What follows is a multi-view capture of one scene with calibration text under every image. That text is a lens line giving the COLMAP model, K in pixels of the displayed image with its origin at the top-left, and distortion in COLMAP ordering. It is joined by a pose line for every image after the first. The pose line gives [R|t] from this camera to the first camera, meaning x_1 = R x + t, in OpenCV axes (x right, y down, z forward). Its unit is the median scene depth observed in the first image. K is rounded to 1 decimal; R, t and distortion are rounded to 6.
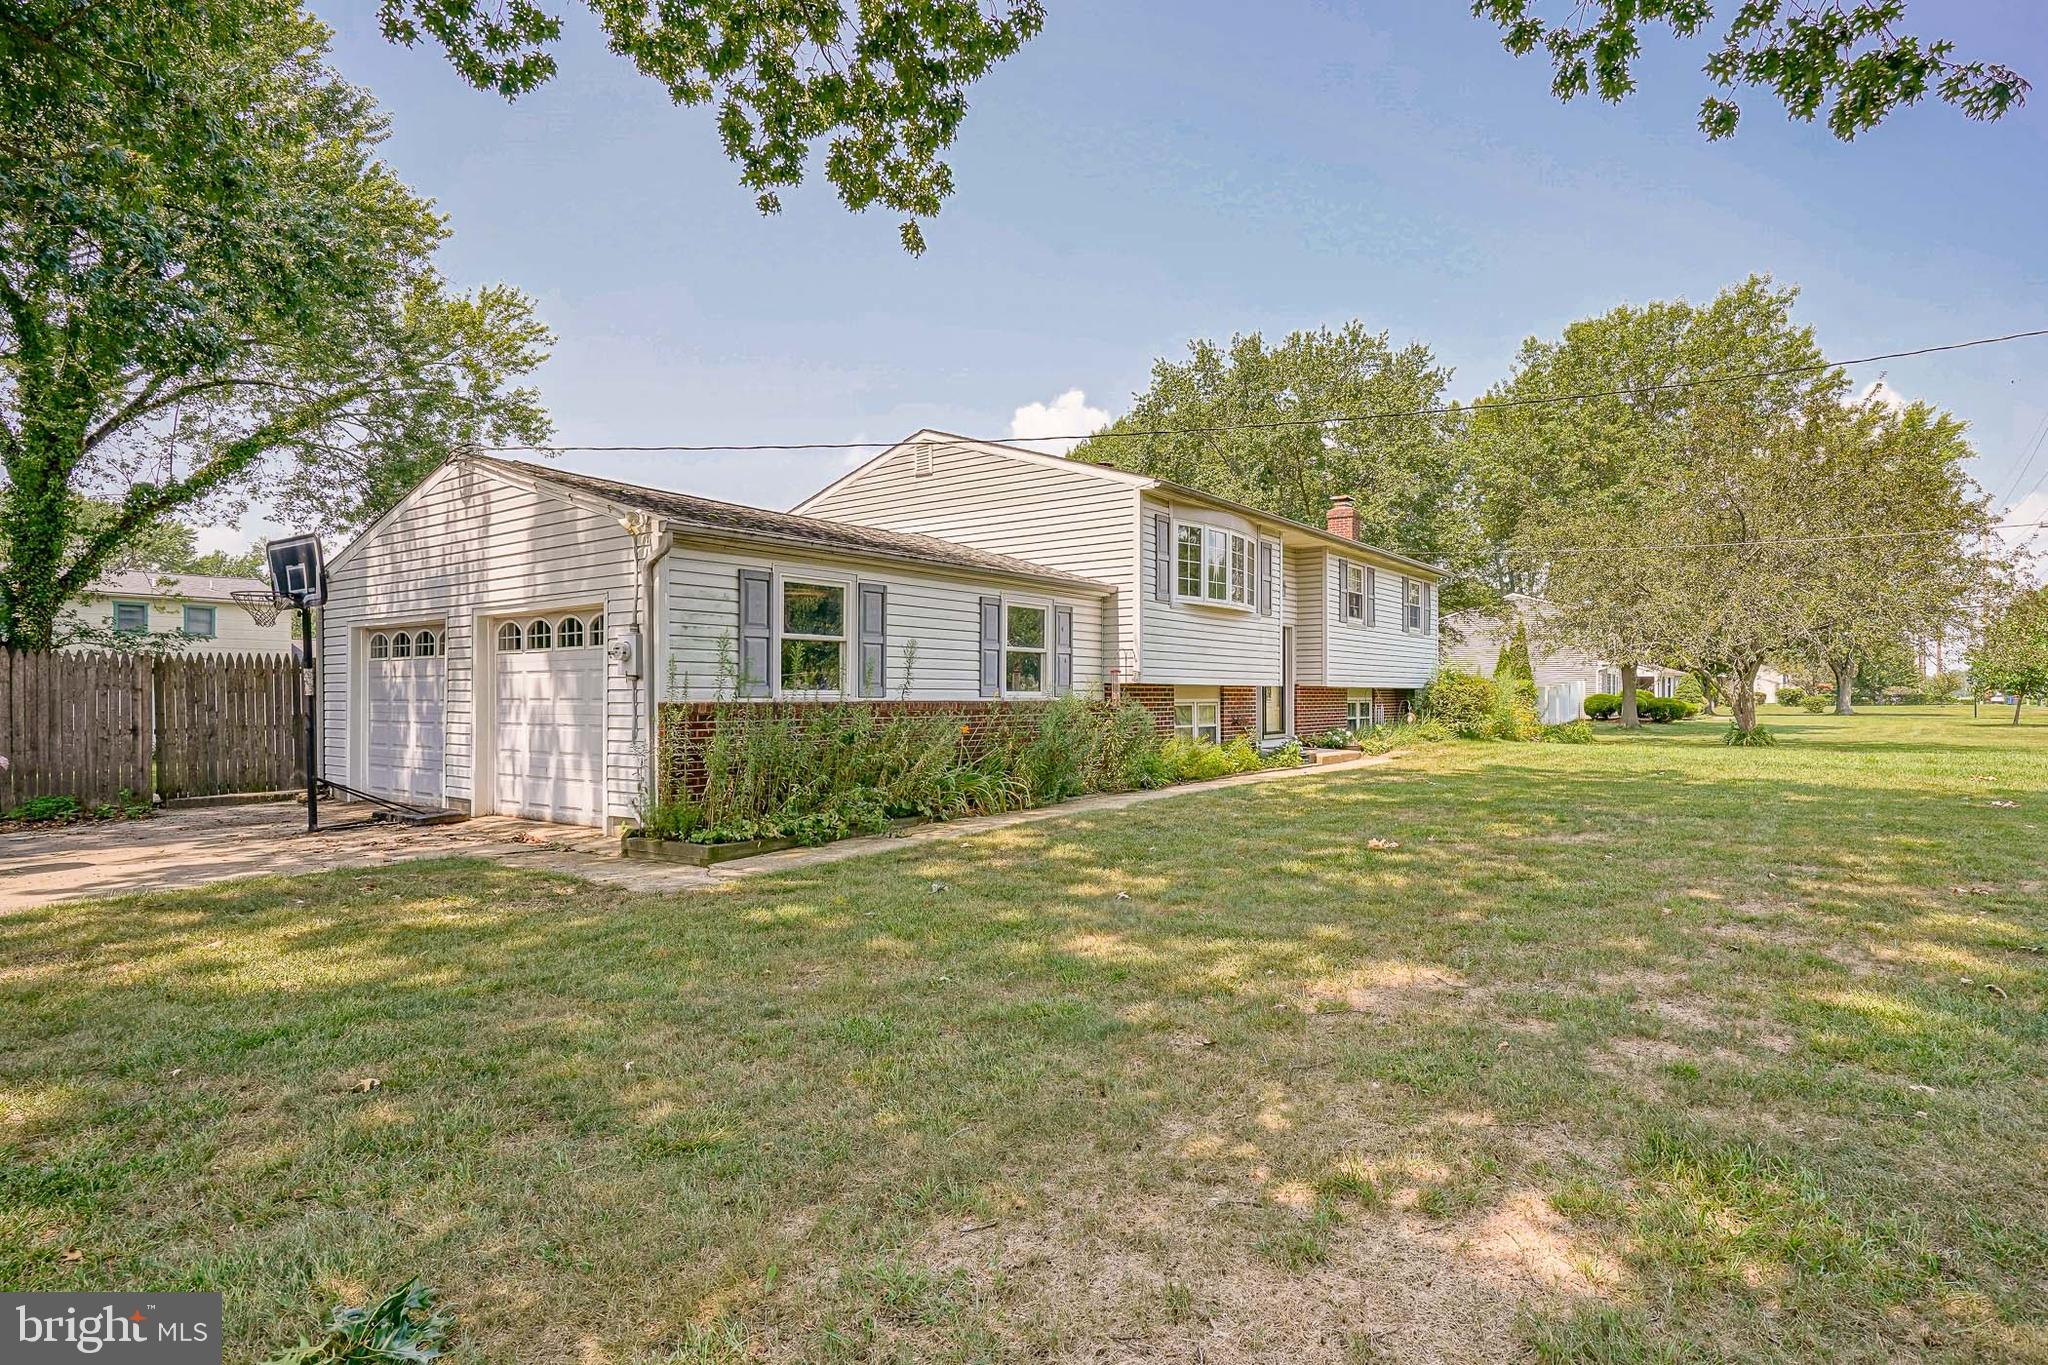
lens RADIAL K [[978.0, 0, 1019.3], [0, 978.0, 689.8], [0, 0, 1]] dist [-0.012084, 0.006704]
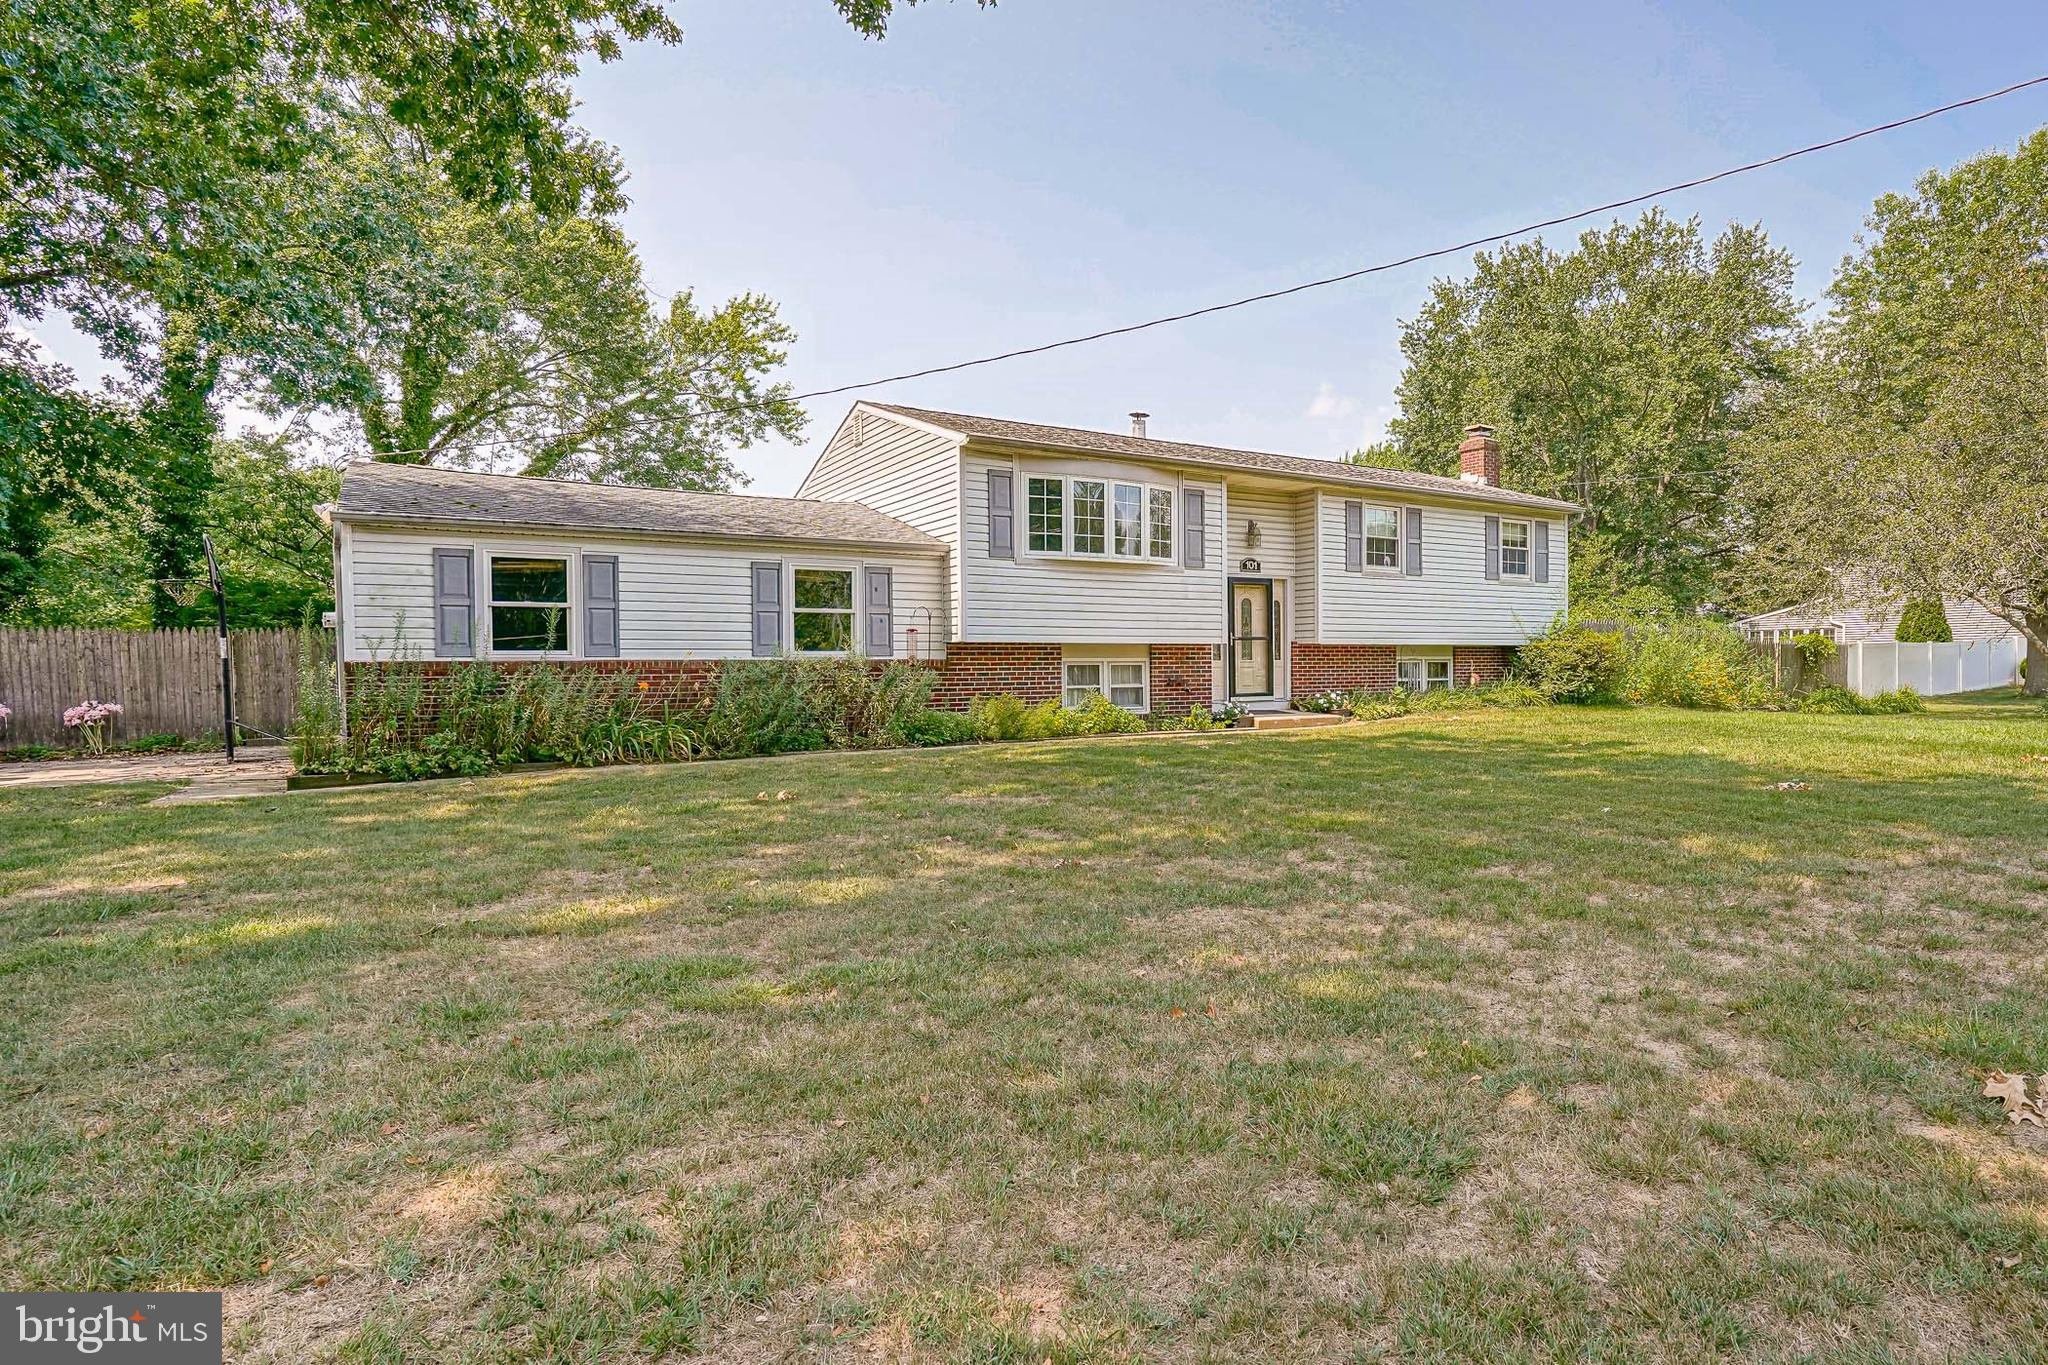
lens RADIAL K [[997.7, 0, 1033.2], [0, 997.7, 680.3], [0, 0, 1]] dist [-0.013298, 0.008525]
pose [[0.946364, -0.000576, -0.323101, 0.500480], [0.008636, 0.999686, 0.023513, 0.008829], [0.322986, -0.025043, 0.946072, 0.062237]]
